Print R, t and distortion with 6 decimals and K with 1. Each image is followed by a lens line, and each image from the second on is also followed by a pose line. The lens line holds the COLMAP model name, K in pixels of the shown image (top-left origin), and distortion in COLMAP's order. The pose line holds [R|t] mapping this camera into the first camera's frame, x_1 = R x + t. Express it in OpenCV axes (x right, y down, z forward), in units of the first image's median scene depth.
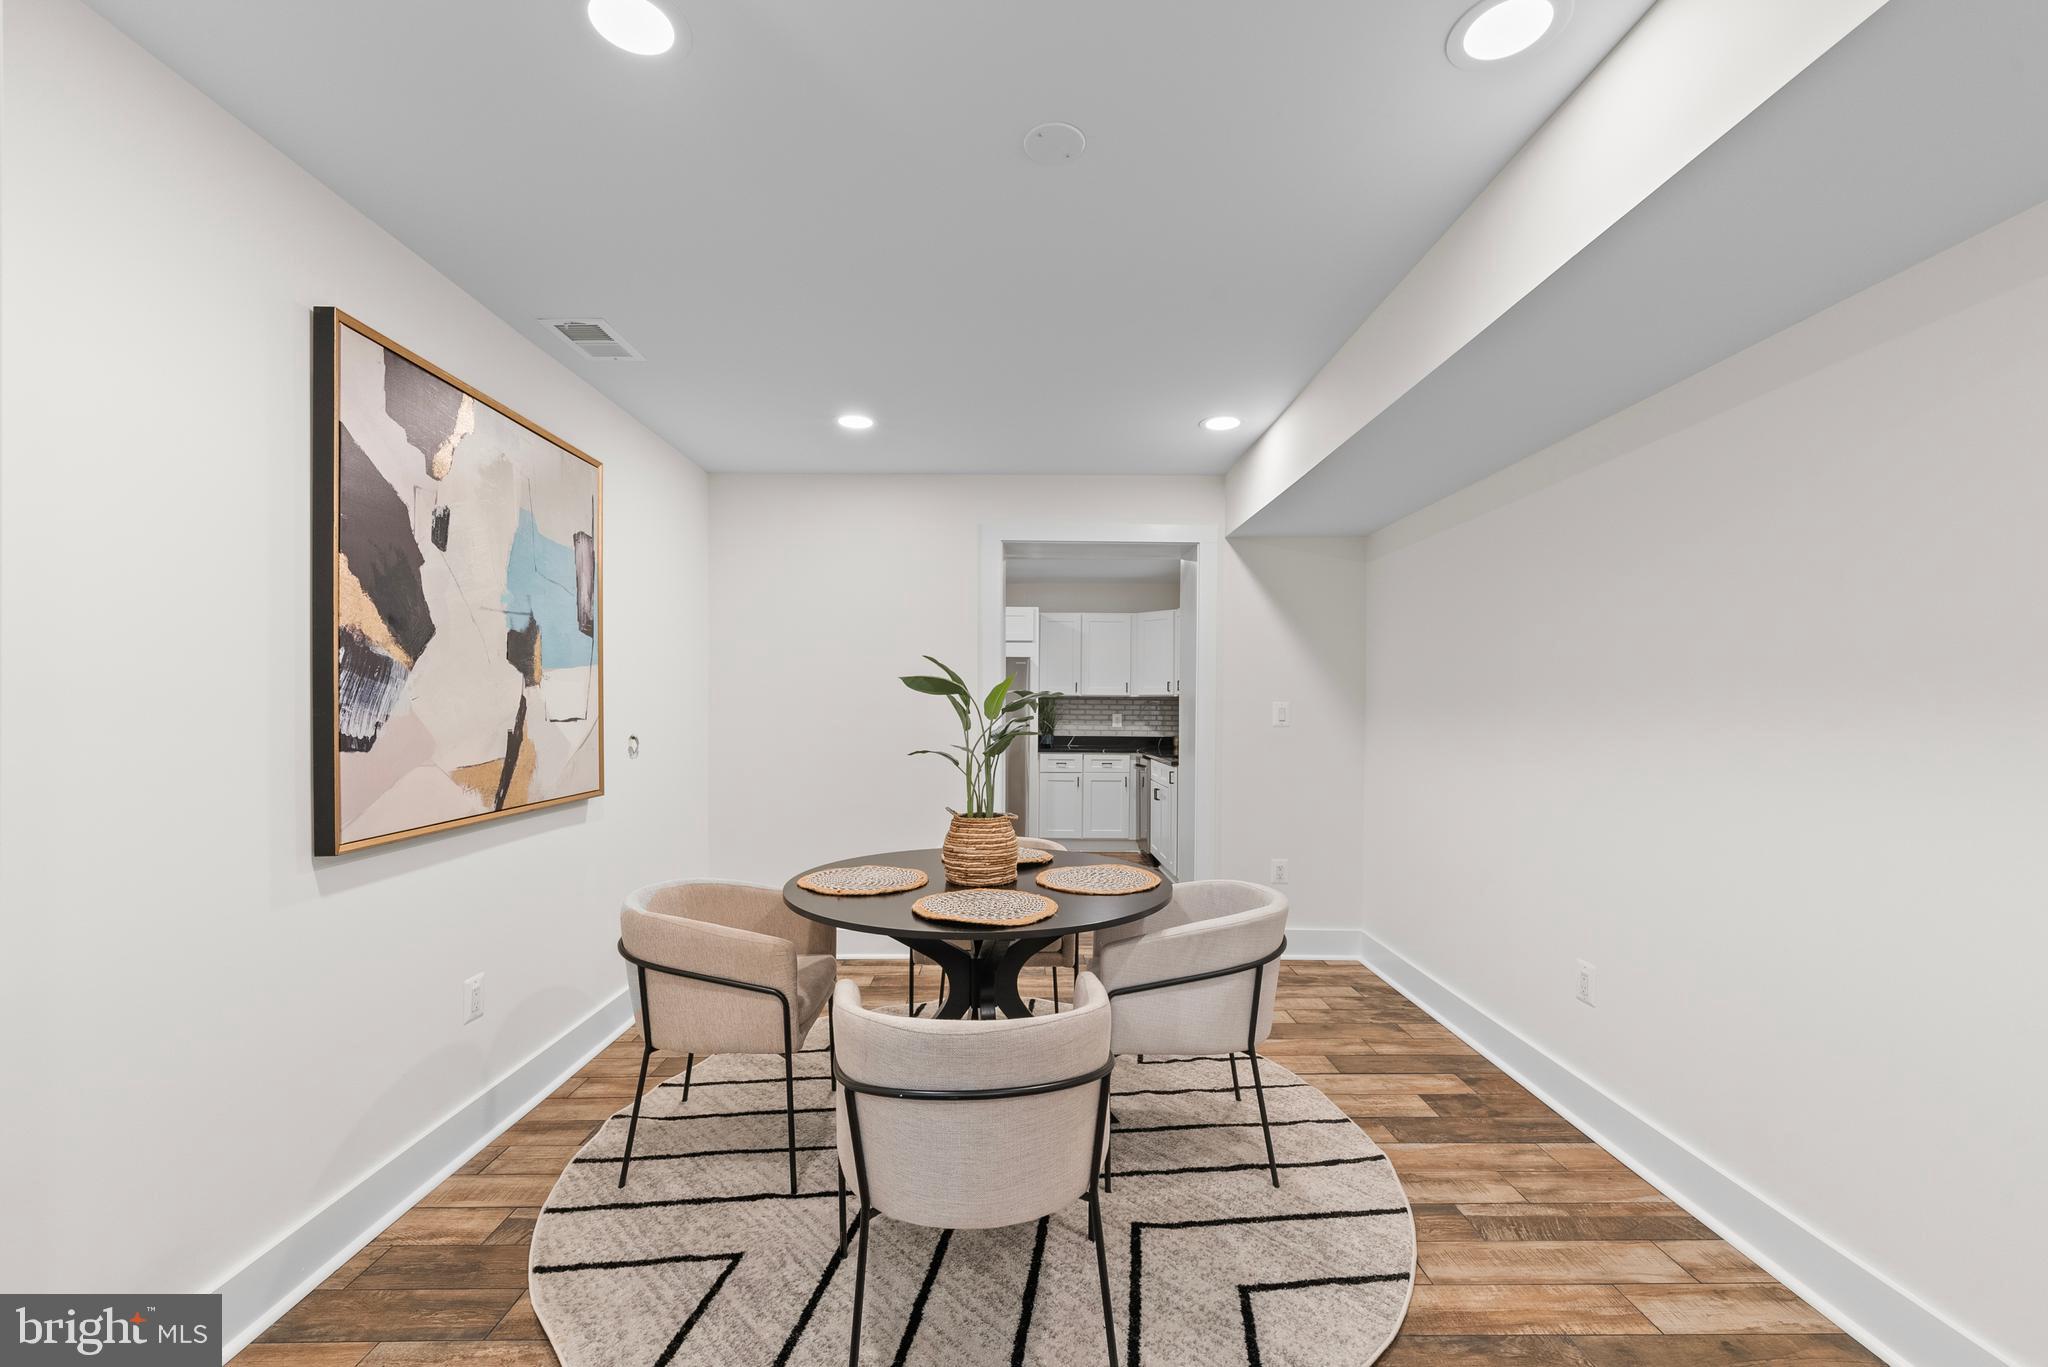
lens RADIAL K [[834.0, 0, 1016.6], [0, 834.0, 692.5], [0, 0, 1]] dist [-0.000893, -0.000595]
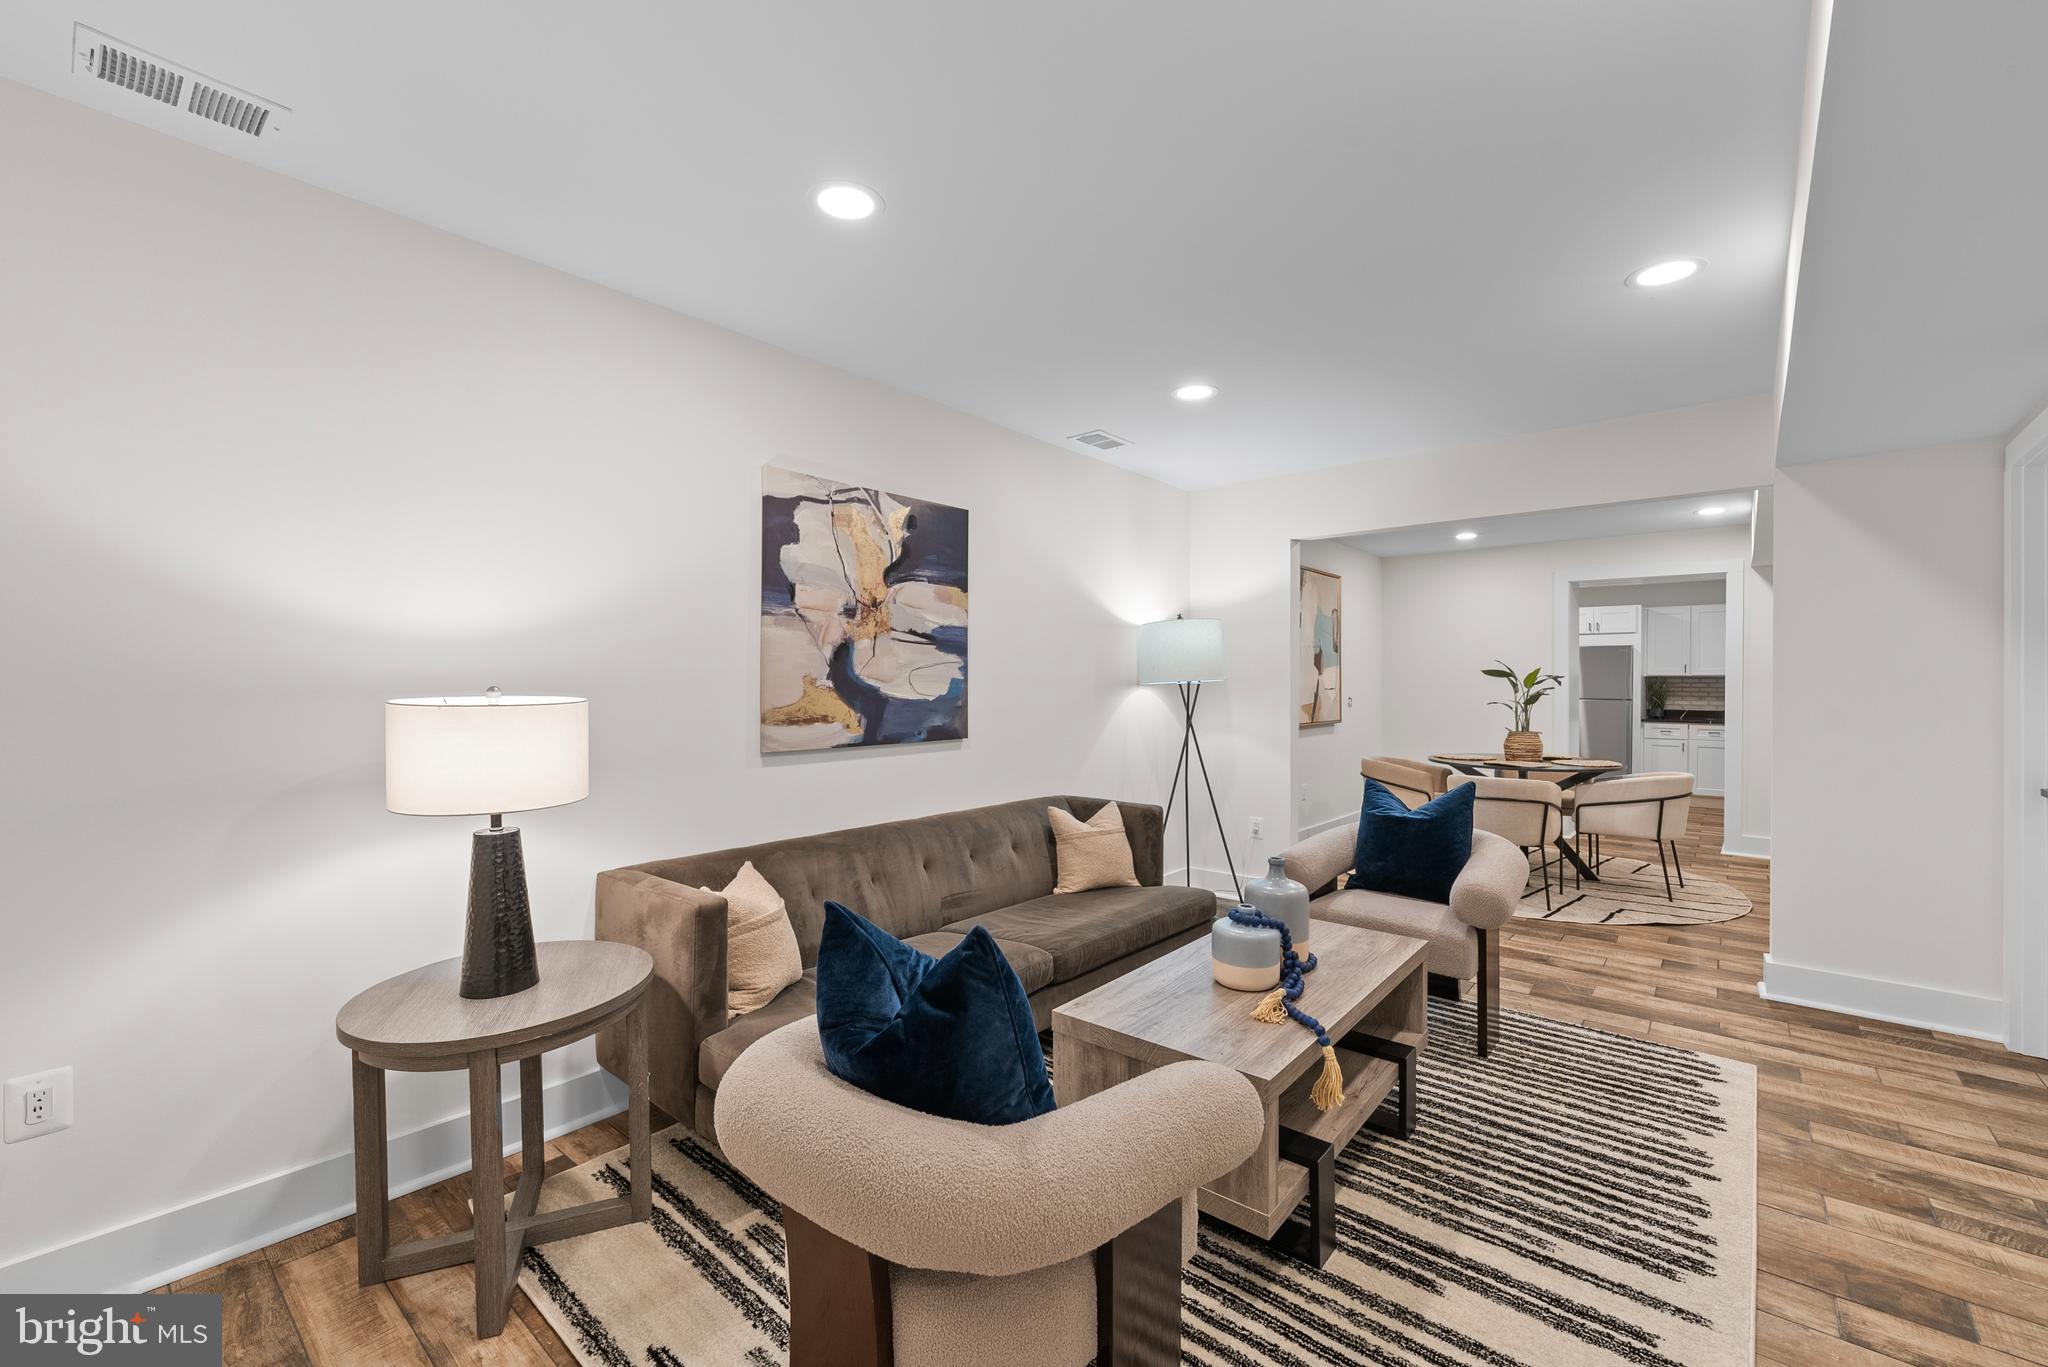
lens RADIAL K [[834.0, 0, 1016.6], [0, 834.0, 692.5], [0, 0, 1]] dist [-0.000893, -0.000595]
pose [[0.751185, 0.004930, -0.660074, 0.406143], [0.009448, 0.999789, 0.018220, -0.010017], [0.660025, -0.019922, 0.750980, -1.545024]]
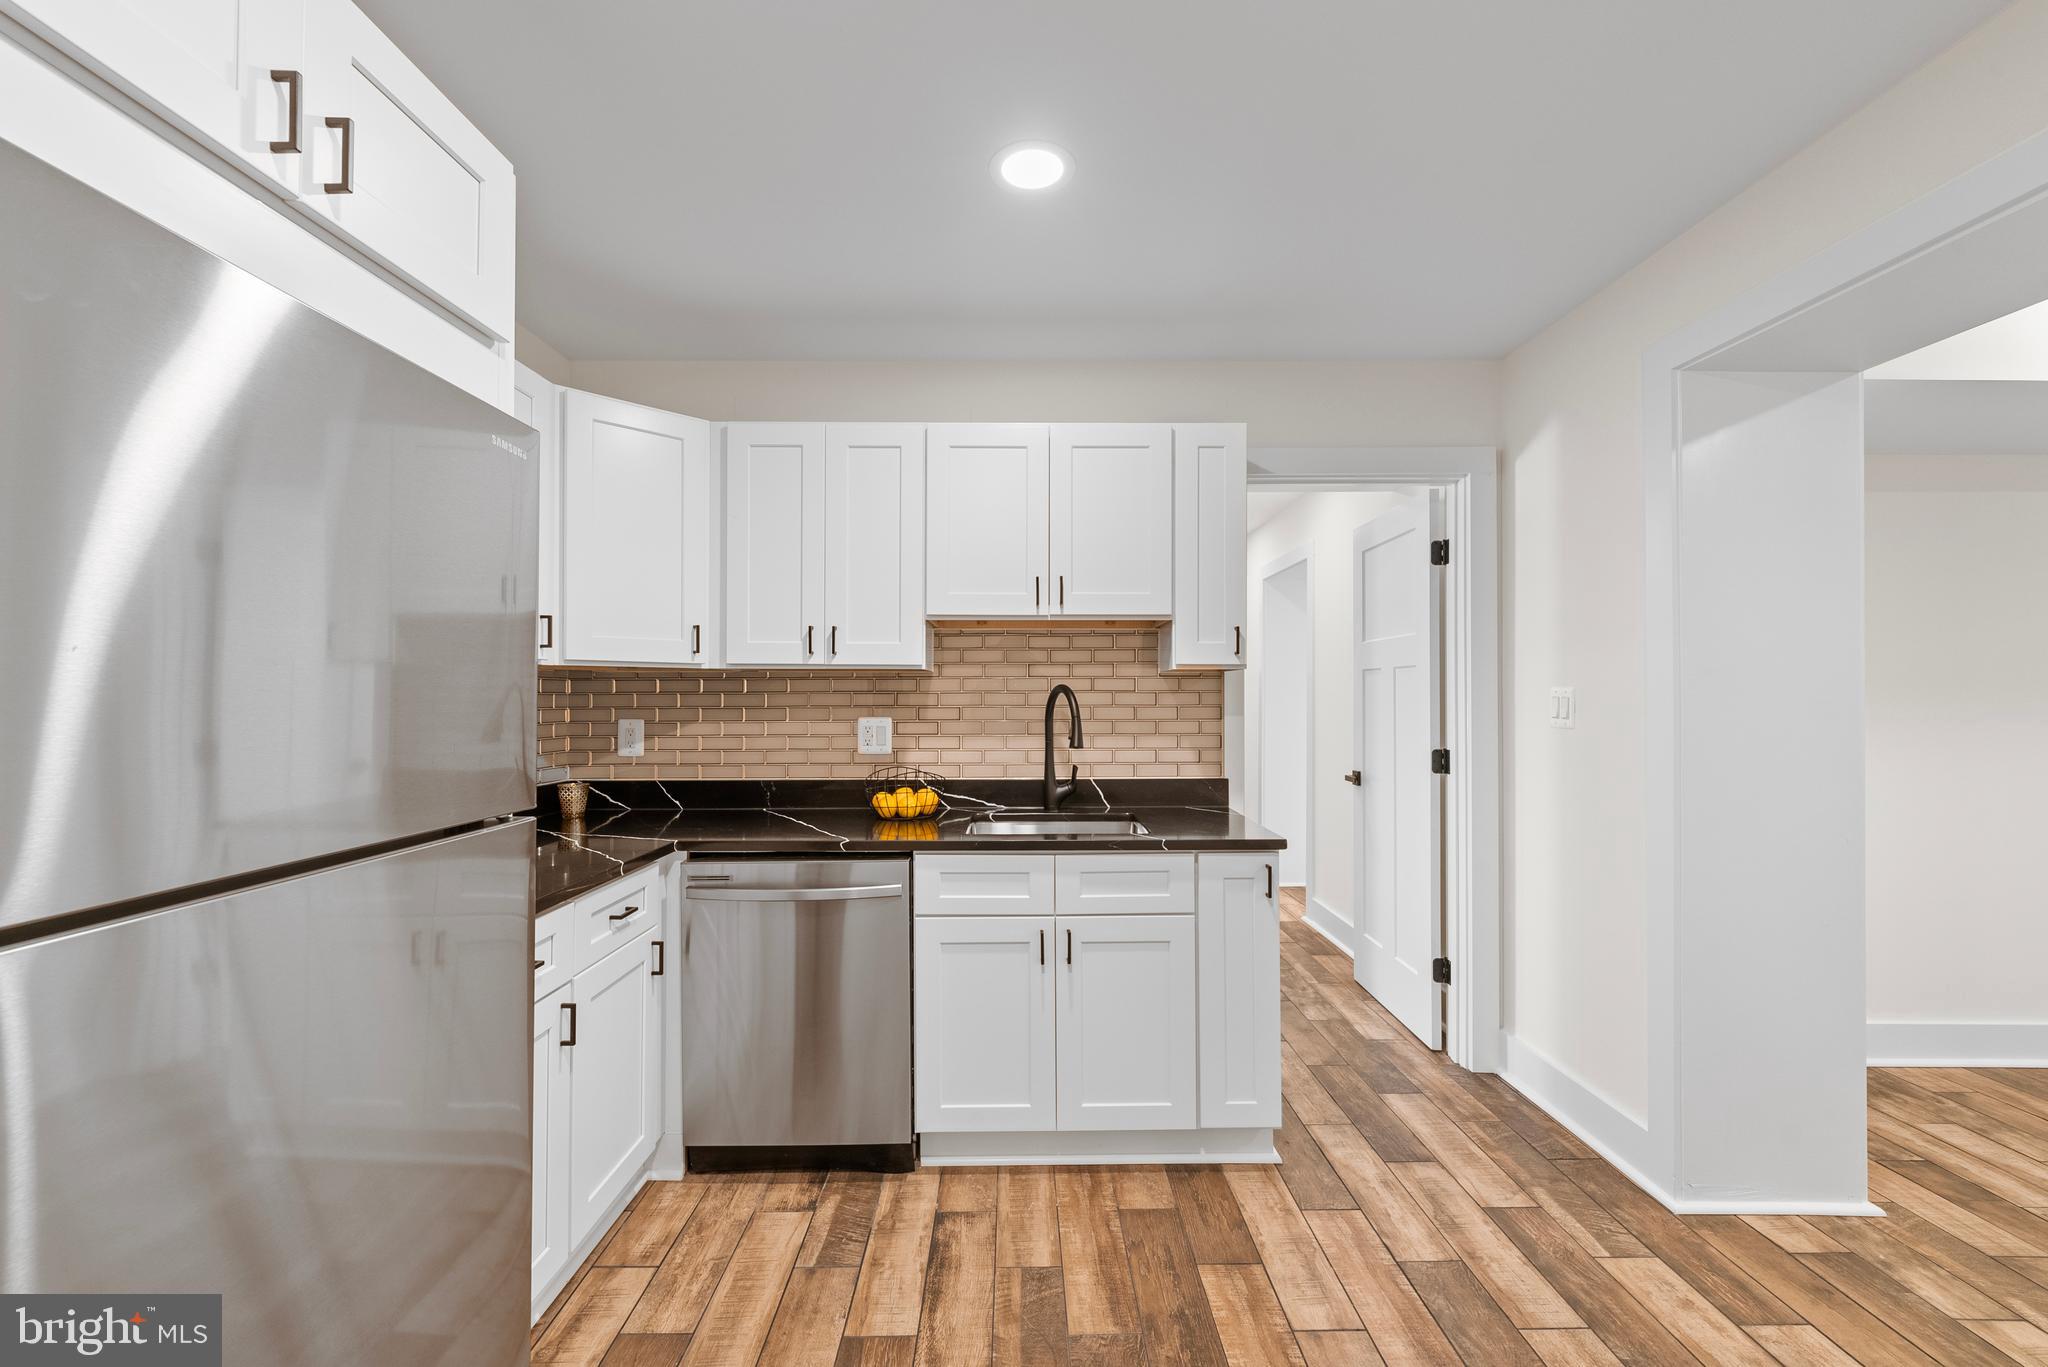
lens RADIAL K [[834.0, 0, 1016.6], [0, 834.0, 692.5], [0, 0, 1]] dist [-0.000893, -0.000595]
pose [[0.013029, -0.000167, 0.999915, -0.458462], [-0.007584, 0.999971, 0.000266, 0.035091], [-0.999886, -0.007586, 0.013027, 2.493596]]
